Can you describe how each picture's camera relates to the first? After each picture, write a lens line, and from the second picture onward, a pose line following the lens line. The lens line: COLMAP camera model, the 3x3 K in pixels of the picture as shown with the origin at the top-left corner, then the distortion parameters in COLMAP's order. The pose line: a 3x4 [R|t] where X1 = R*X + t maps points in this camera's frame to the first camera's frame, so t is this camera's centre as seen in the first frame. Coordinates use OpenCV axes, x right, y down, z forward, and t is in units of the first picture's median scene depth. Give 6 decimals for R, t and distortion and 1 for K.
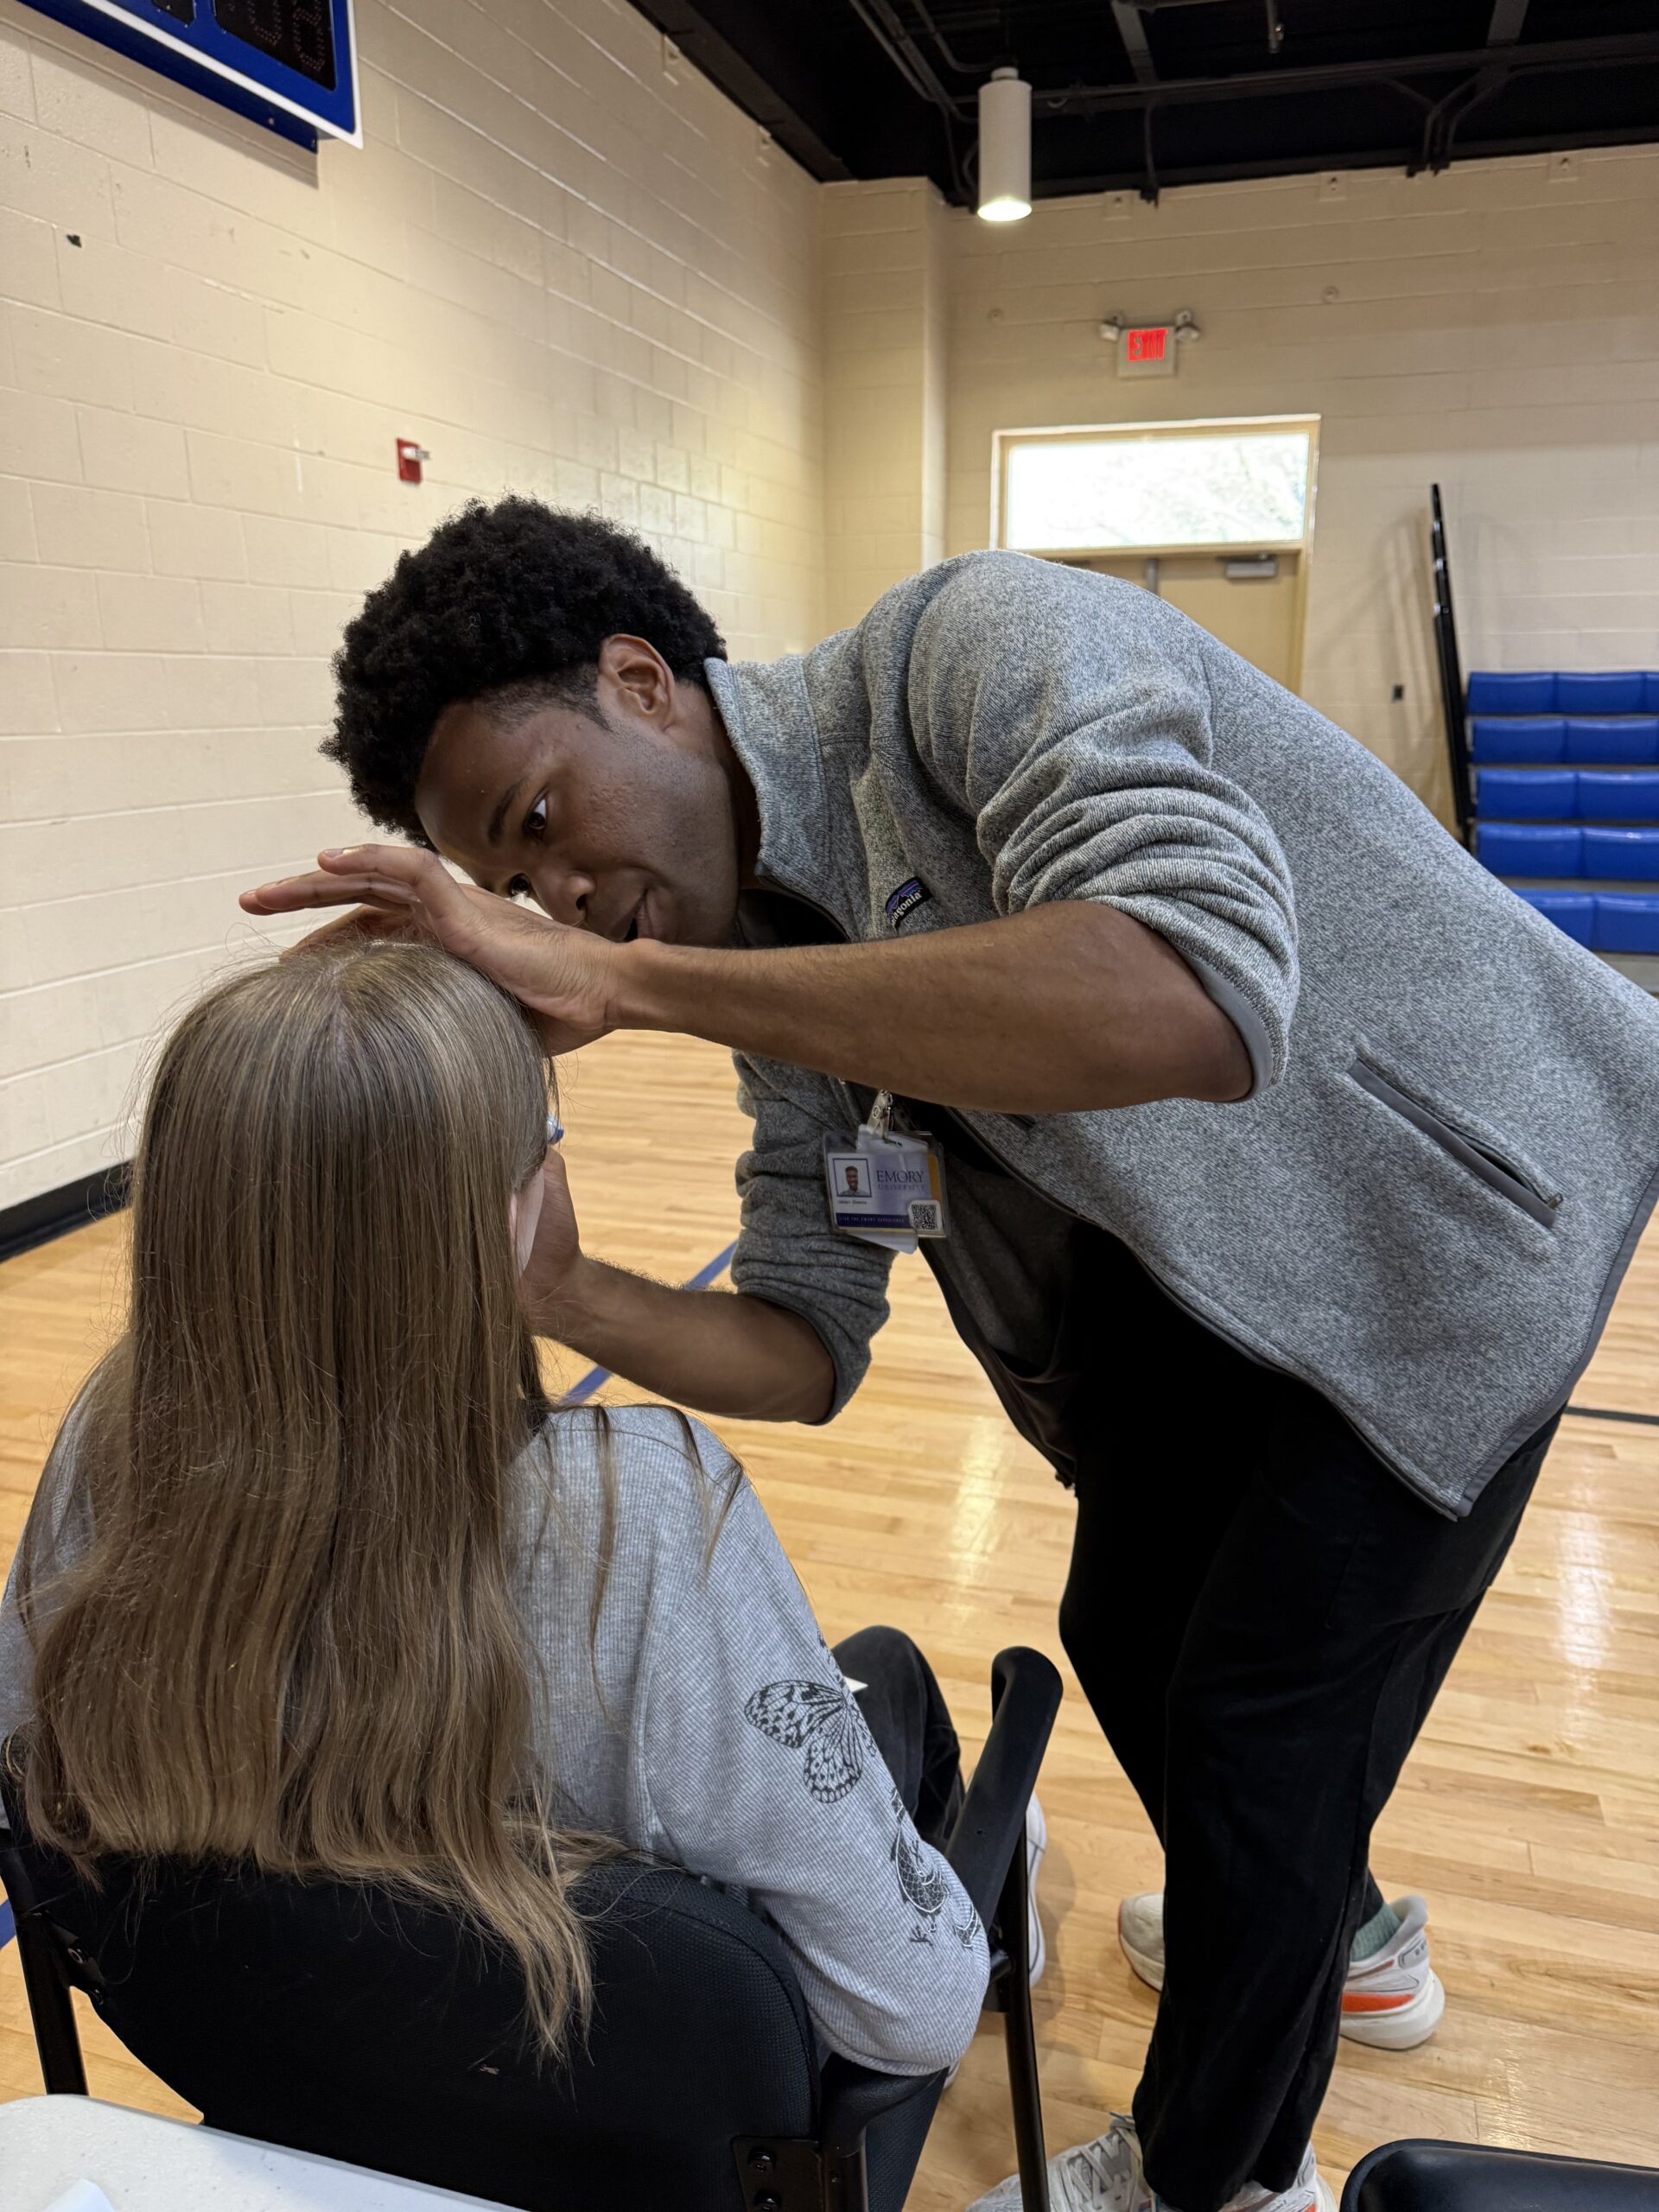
lens RADIAL K [[1597.8, 0, 873.1], [0, 1597.8, 1114.3], [0, 0, 1]] dist [0.003228, -0.009371]
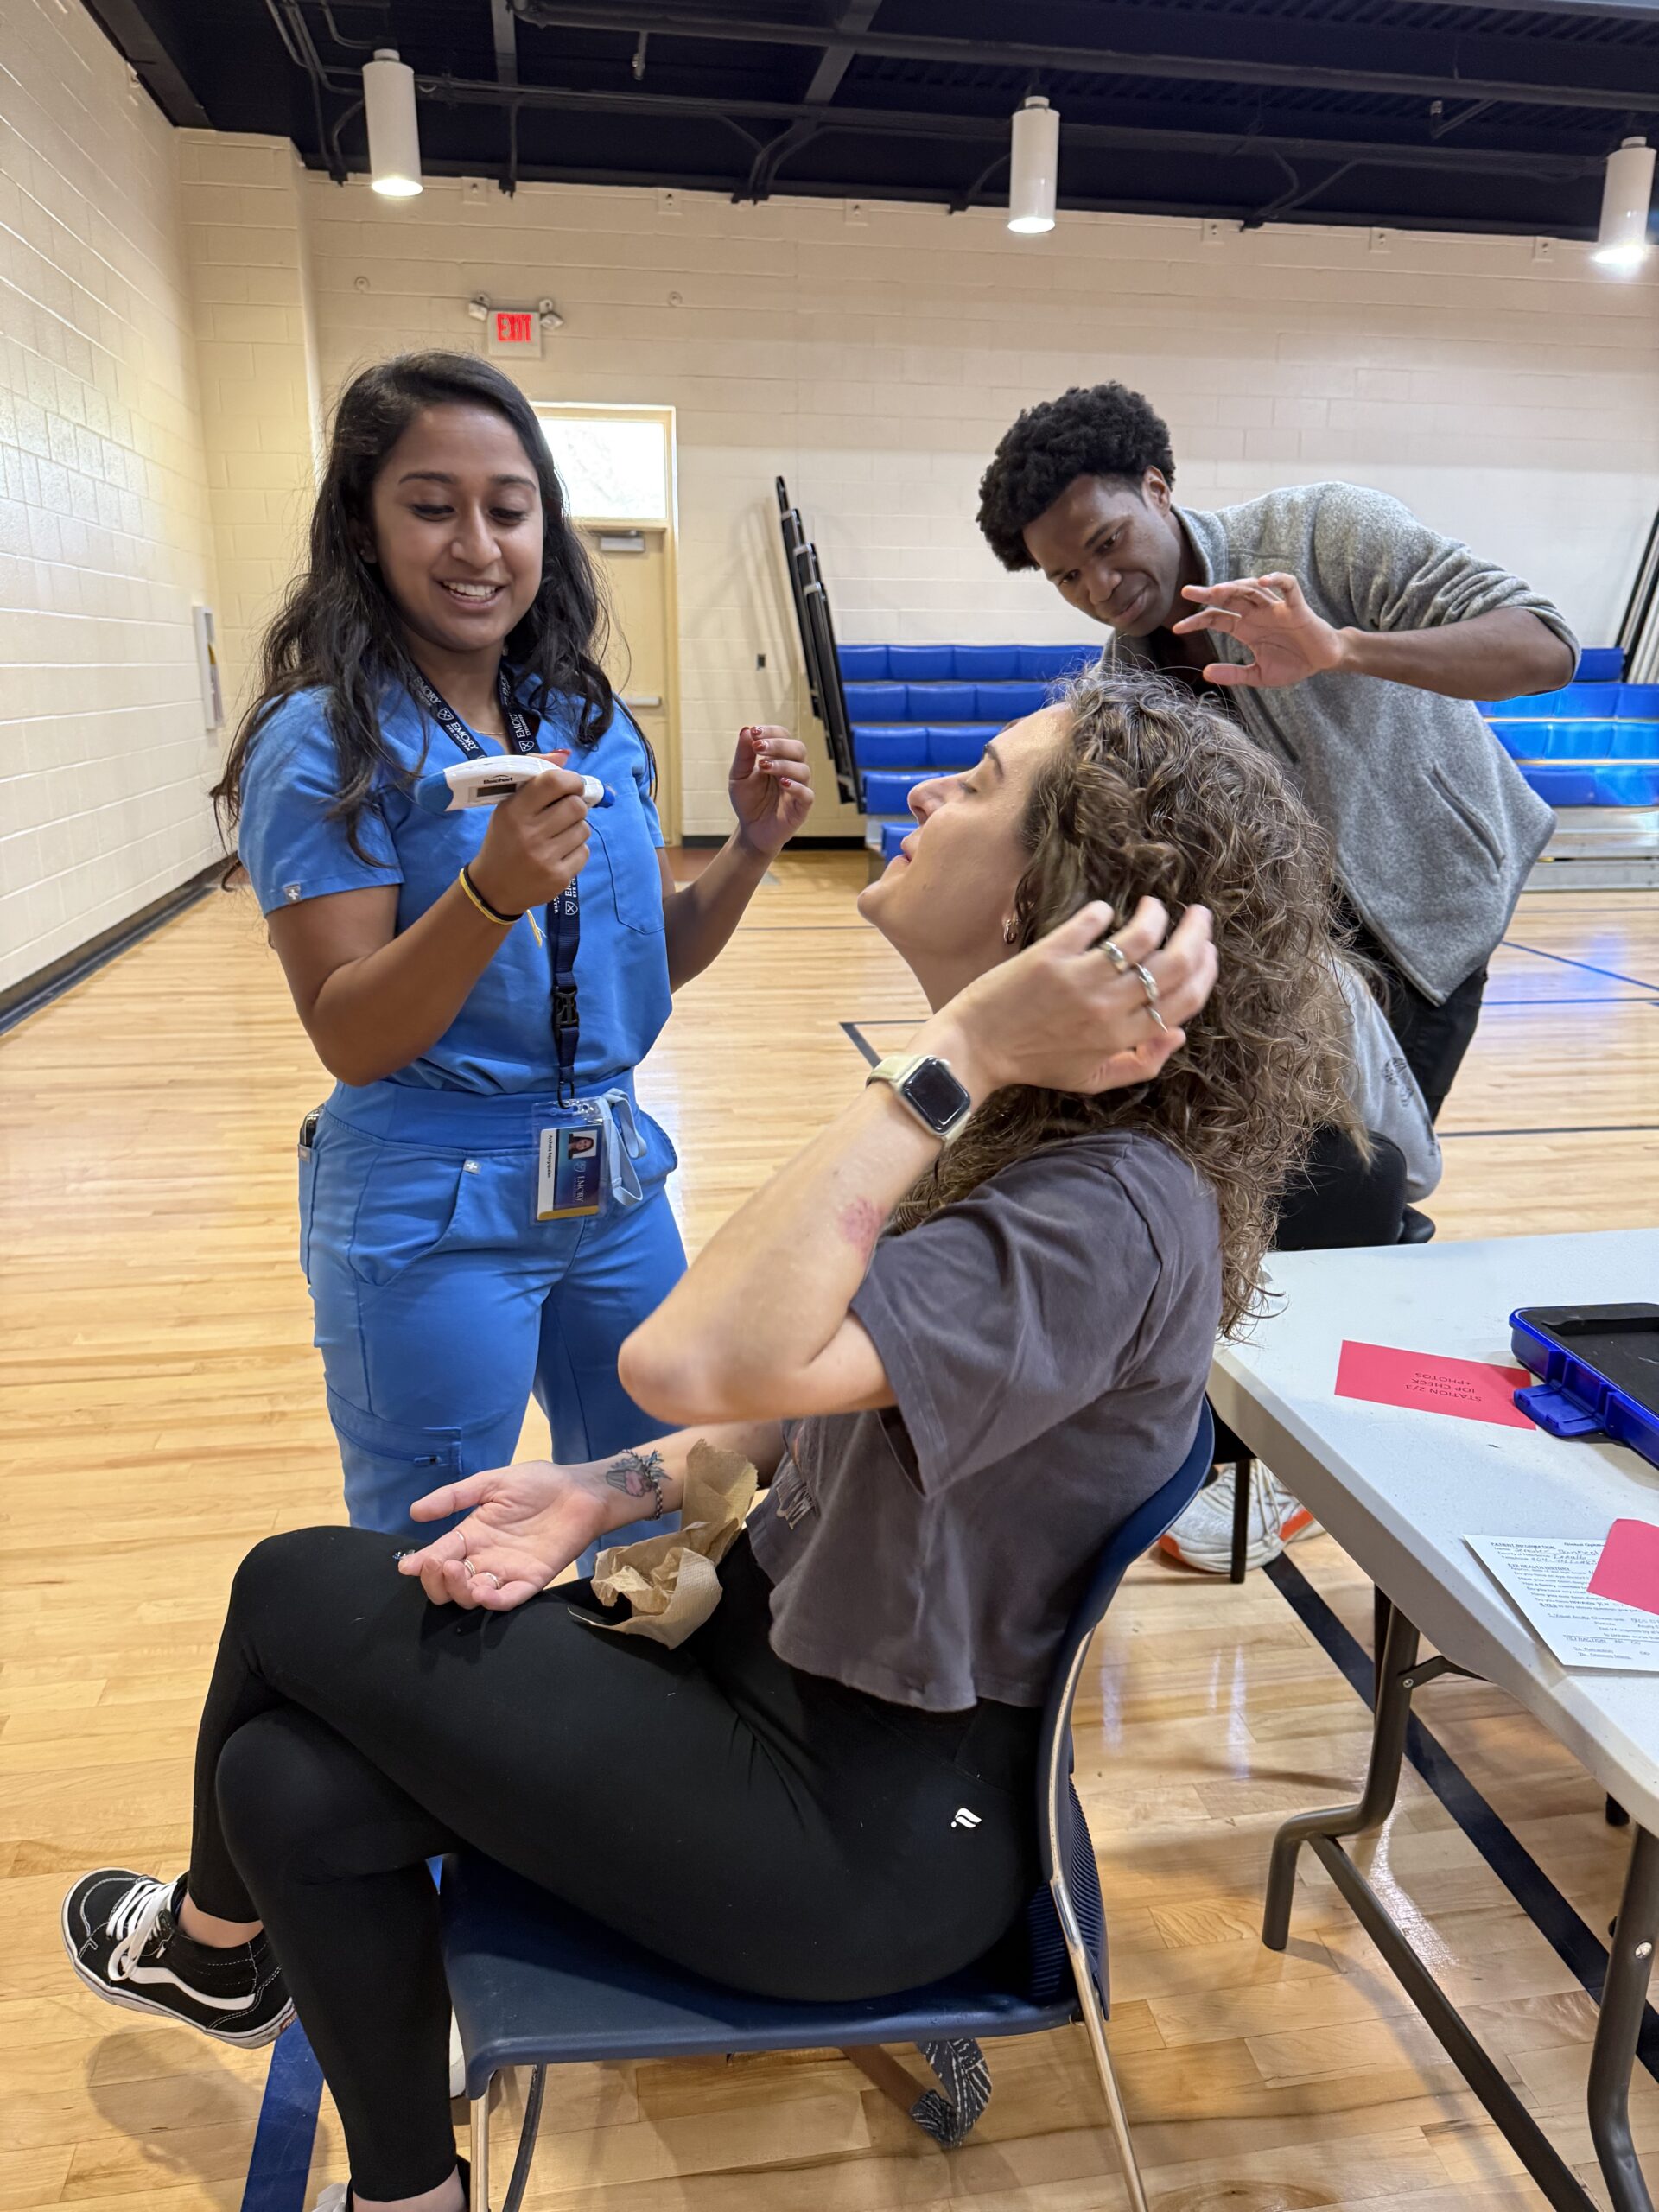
lens RADIAL K [[1597.8, 0, 873.1], [0, 1597.8, 1114.3], [0, 0, 1]] dist [0.003228, -0.009371]
pose [[0.896890, -0.105135, 0.429576, -0.131750], [0.099283, 0.994405, 0.036086, 0.026066], [-0.430966, 0.010285, 0.902309, -0.060408]]
